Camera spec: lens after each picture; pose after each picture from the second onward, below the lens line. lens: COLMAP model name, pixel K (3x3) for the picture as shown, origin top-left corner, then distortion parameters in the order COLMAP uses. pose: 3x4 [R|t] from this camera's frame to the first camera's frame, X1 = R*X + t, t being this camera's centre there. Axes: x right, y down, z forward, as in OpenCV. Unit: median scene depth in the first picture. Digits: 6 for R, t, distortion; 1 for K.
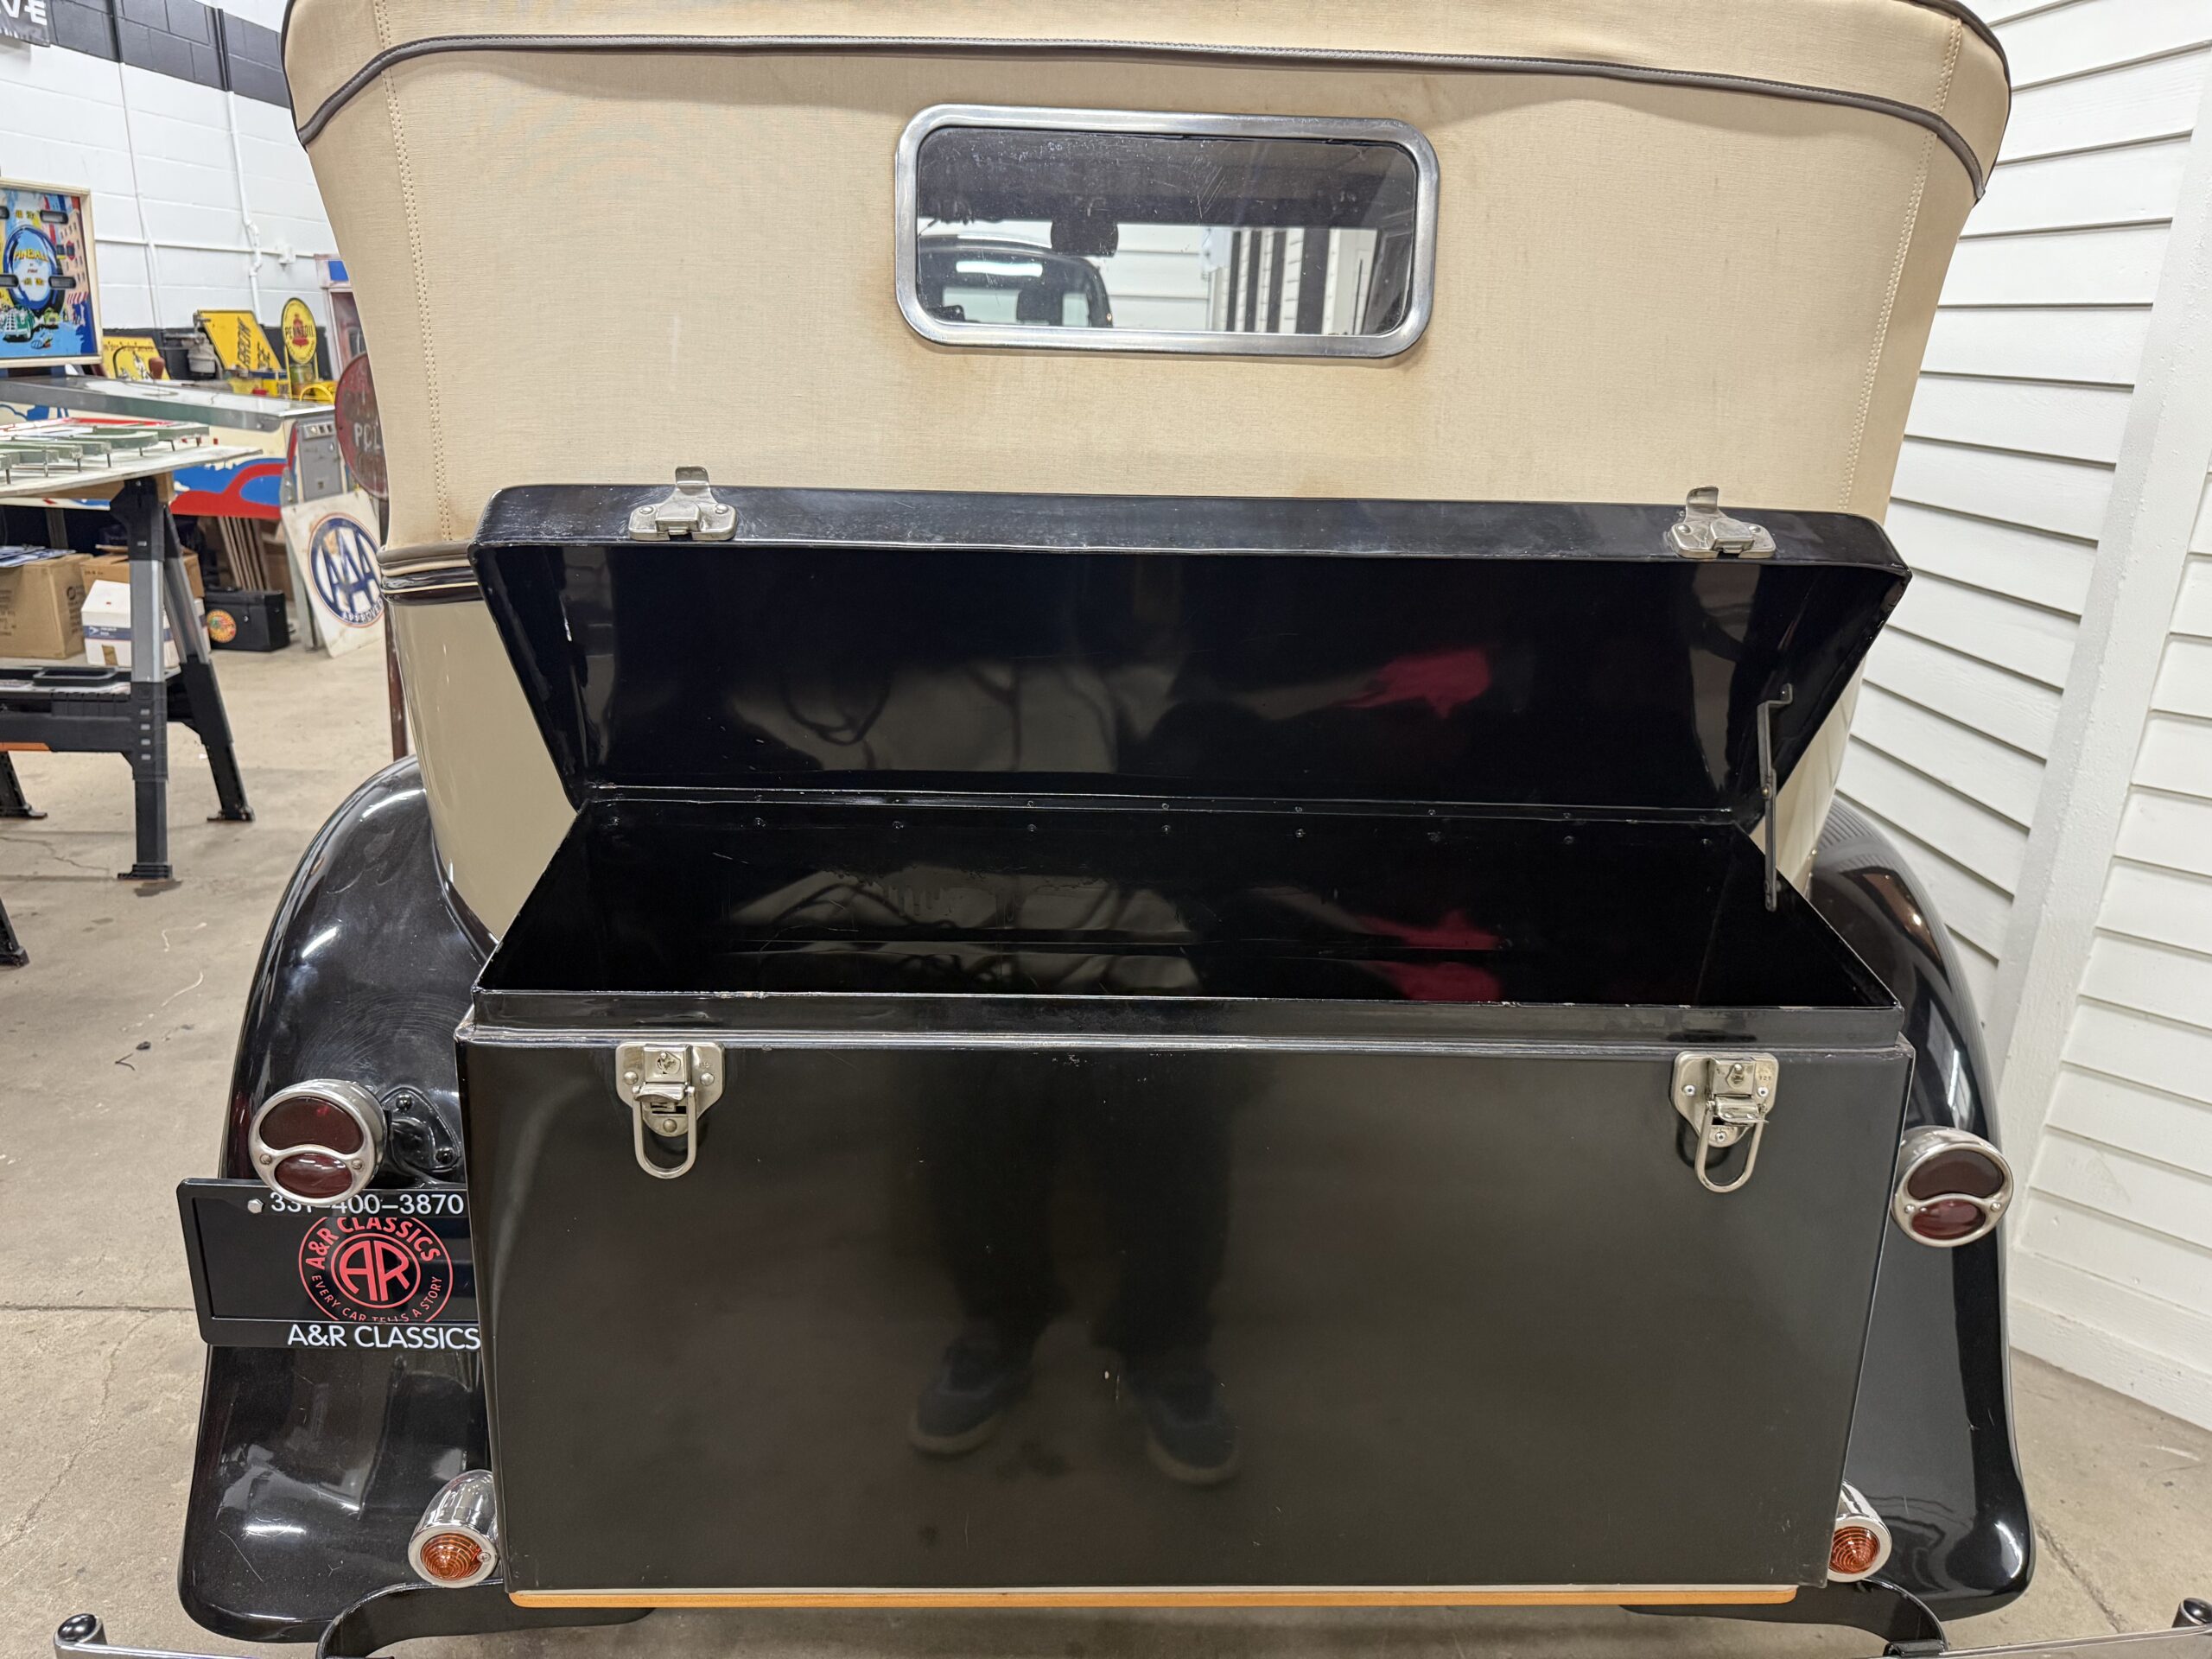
lens RADIAL K [[1551.3, 0, 1108.2], [0, 1551.3, 828.4], [0, 0, 1]] dist [0.054706, -0.064258]
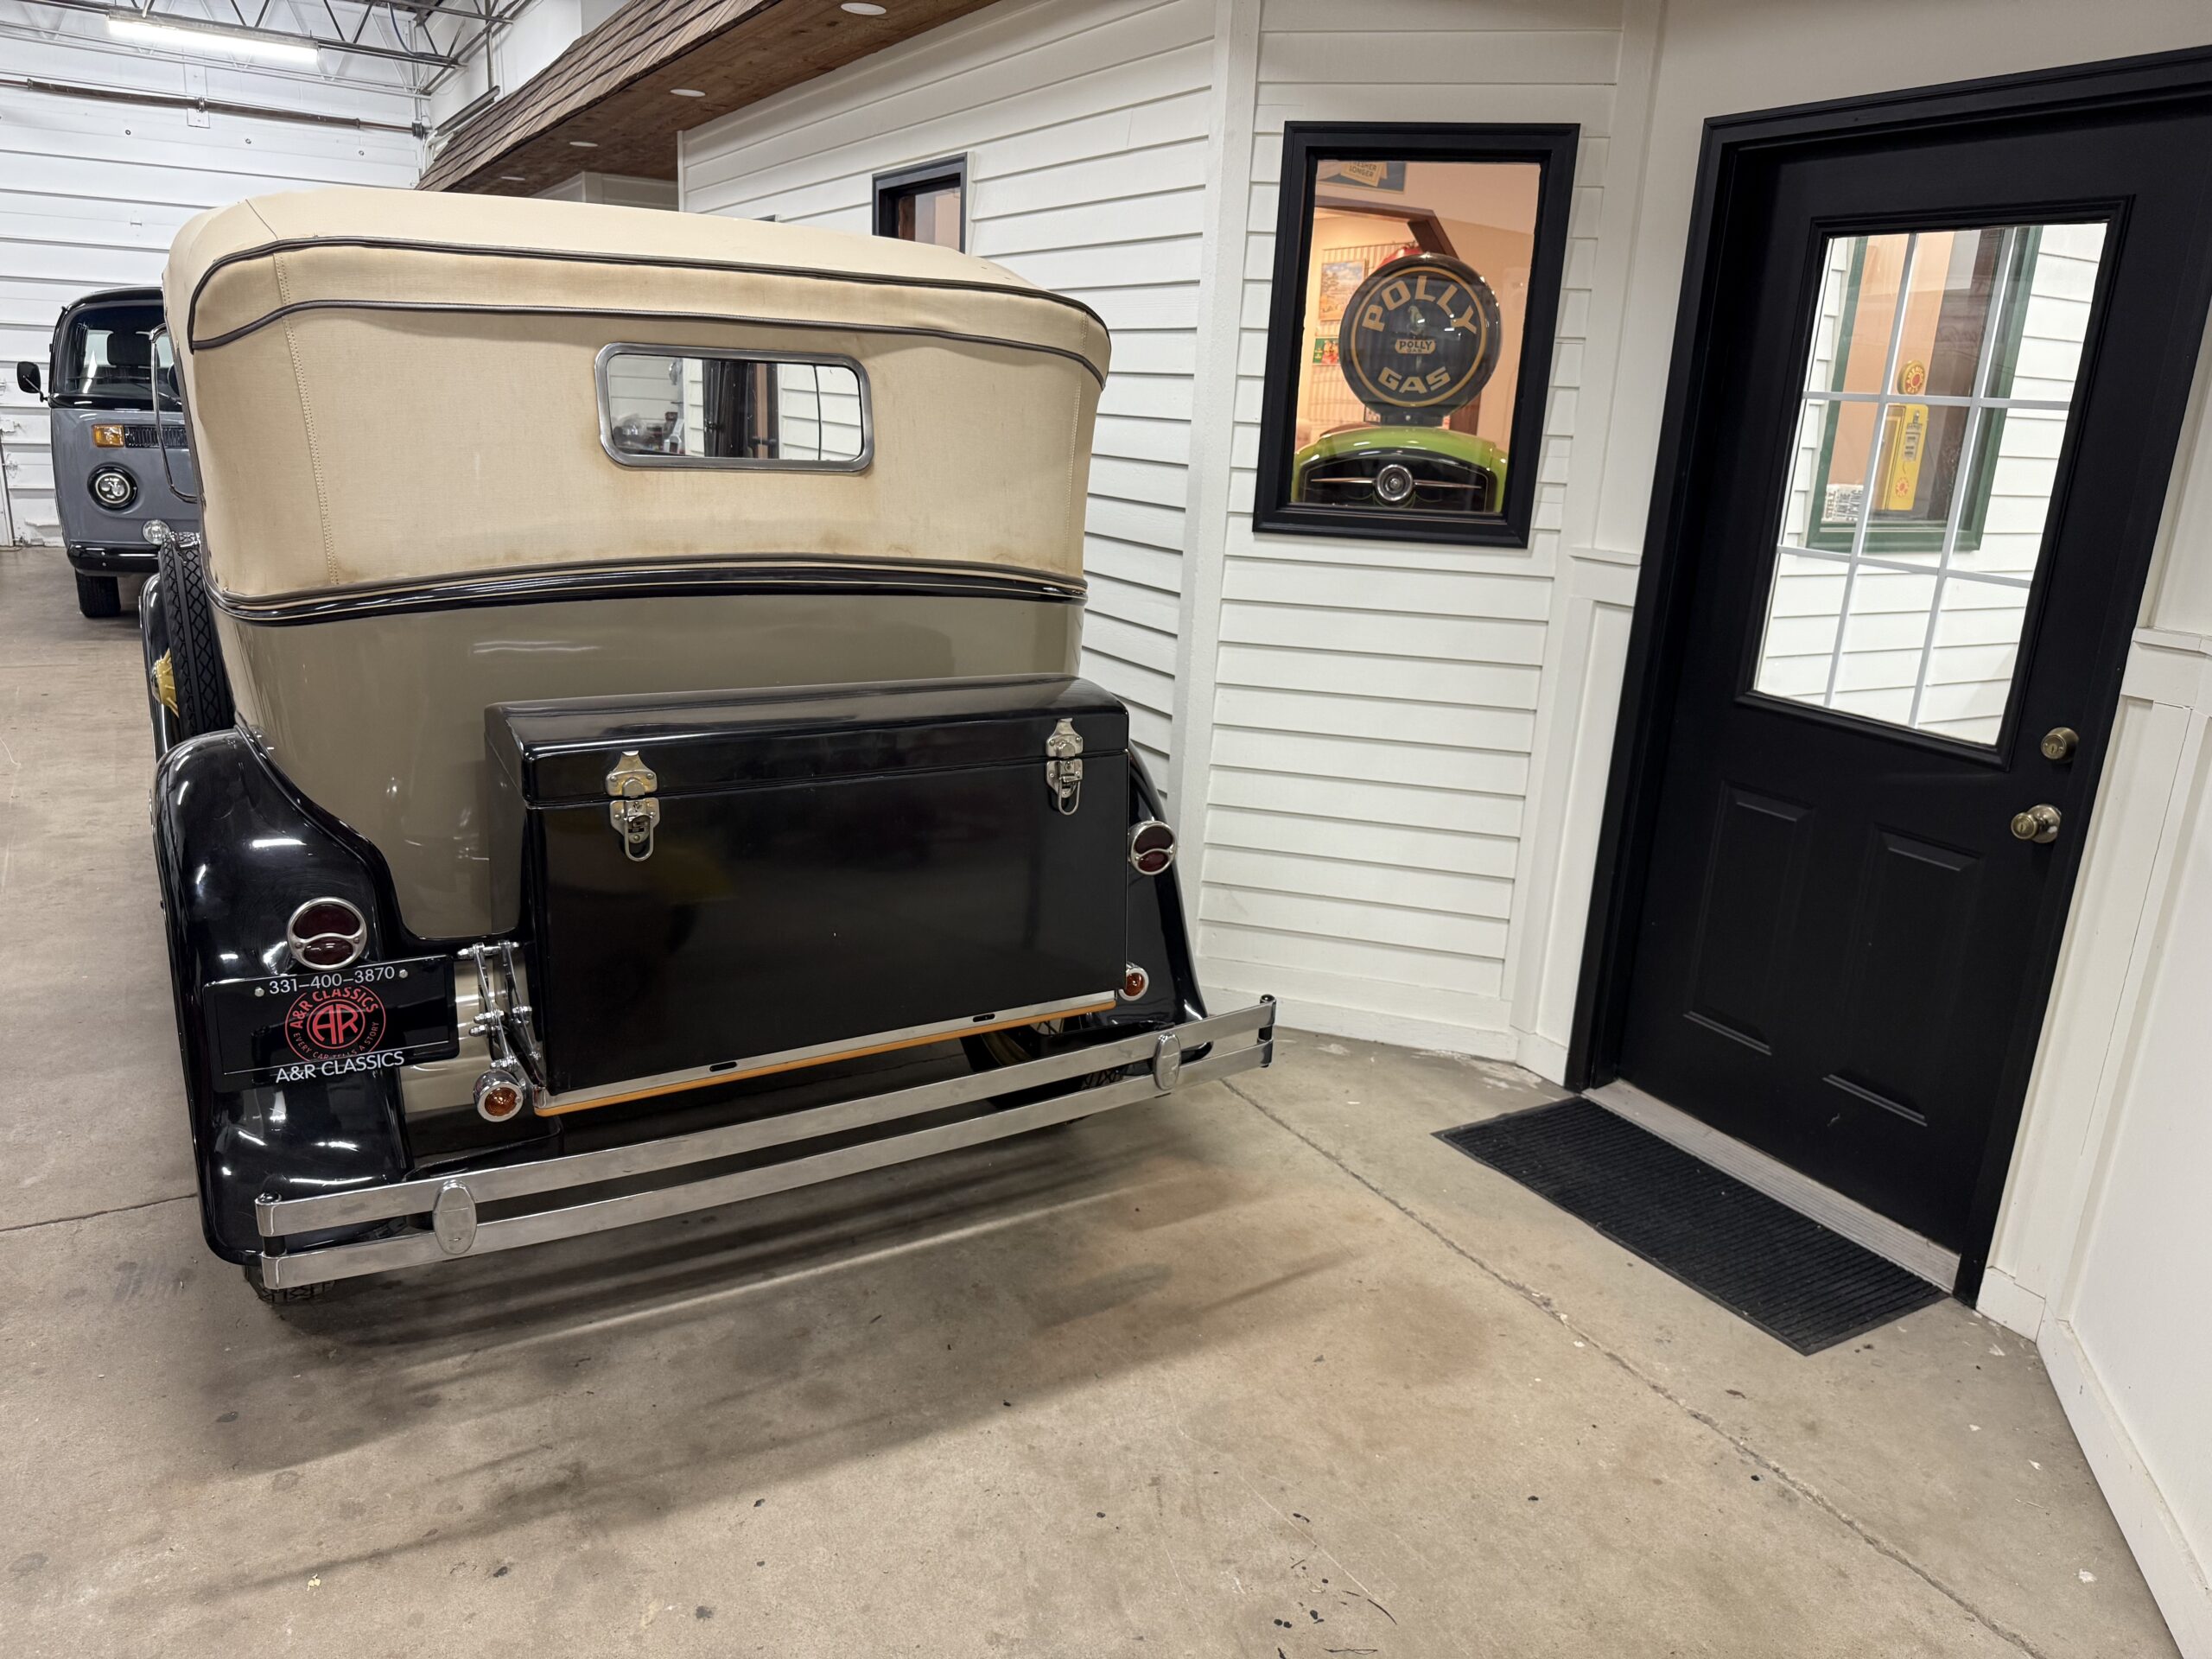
lens RADIAL K [[1551.3, 0, 1104.8], [0, 1551.3, 825.0], [0, 0, 1]] dist [0.054706, -0.064258]
pose [[0.882671, -0.121560, 0.453999, -0.320296], [0.131113, 0.991312, 0.010516, 0.109367], [-0.451333, 0.050243, 0.890940, -0.576776]]
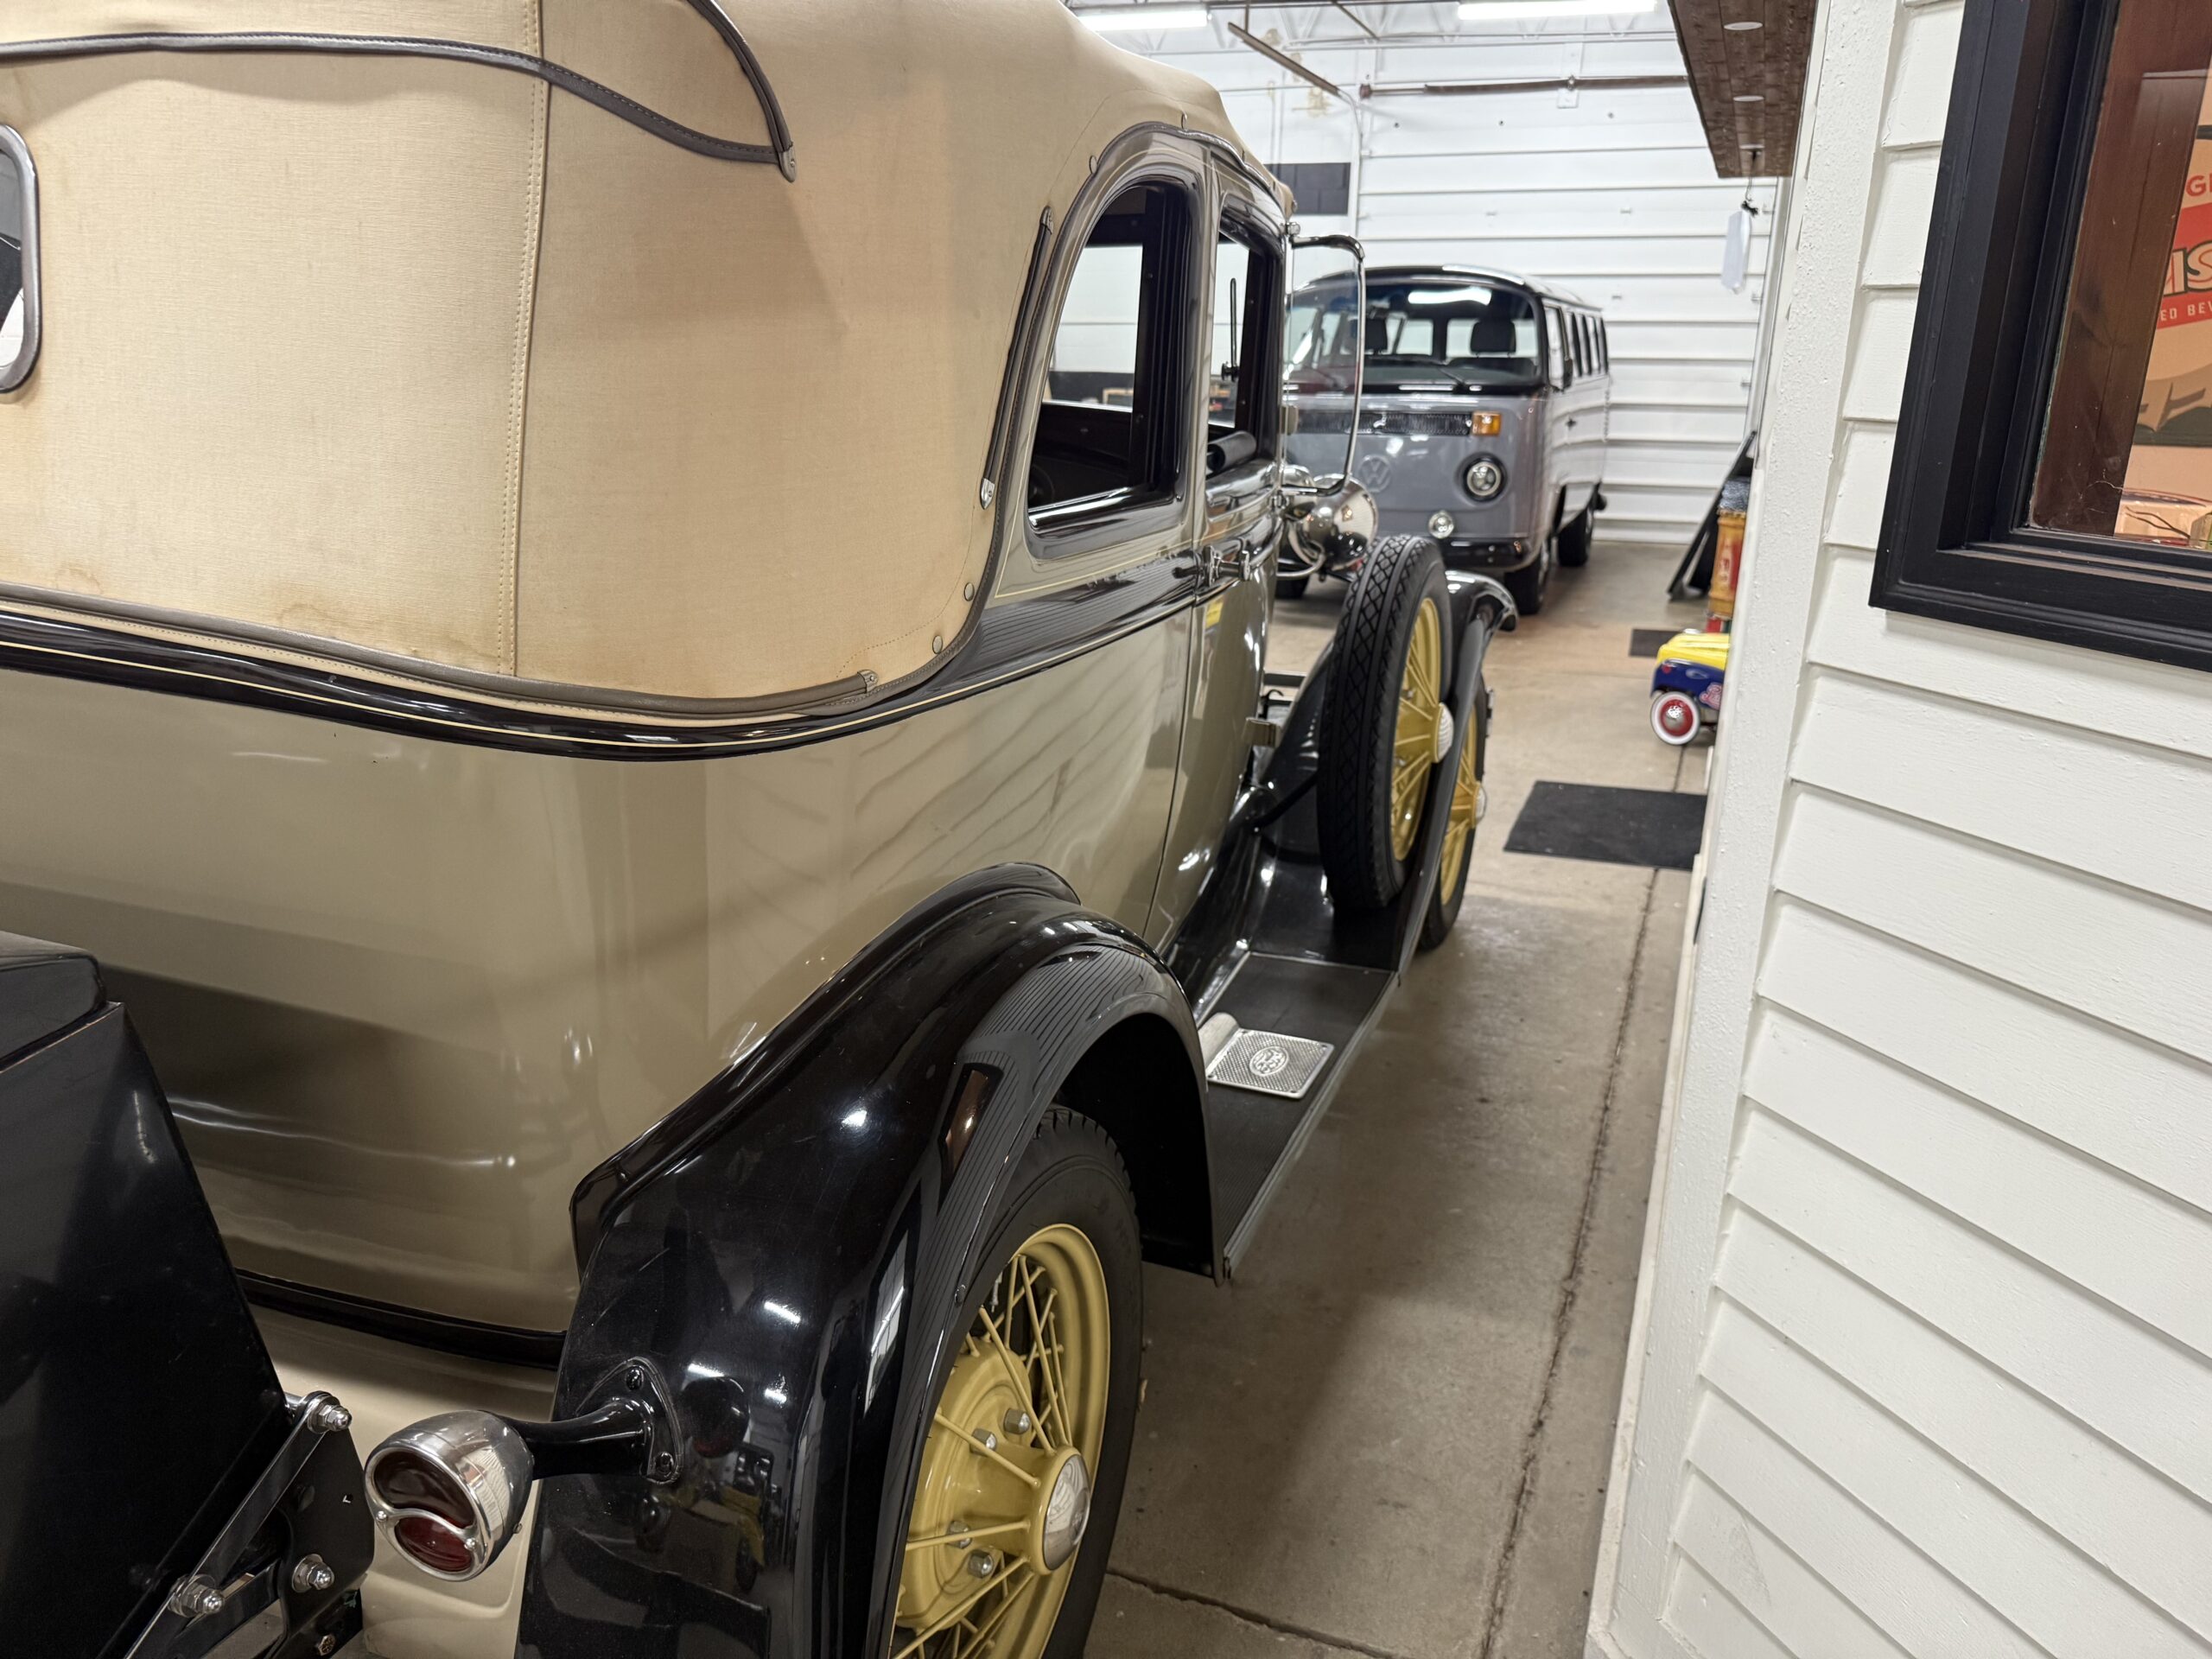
lens RADIAL K [[1551.3, 0, 1121.7], [0, 1551.3, 831.1], [0, 0, 1]] dist [0.054706, -0.064258]
pose [[0.917527, 0.093134, -0.386614, 0.707719], [-0.100523, 0.994934, 0.001110, -0.077737], [0.384758, 0.037846, 0.922241, 0.284015]]
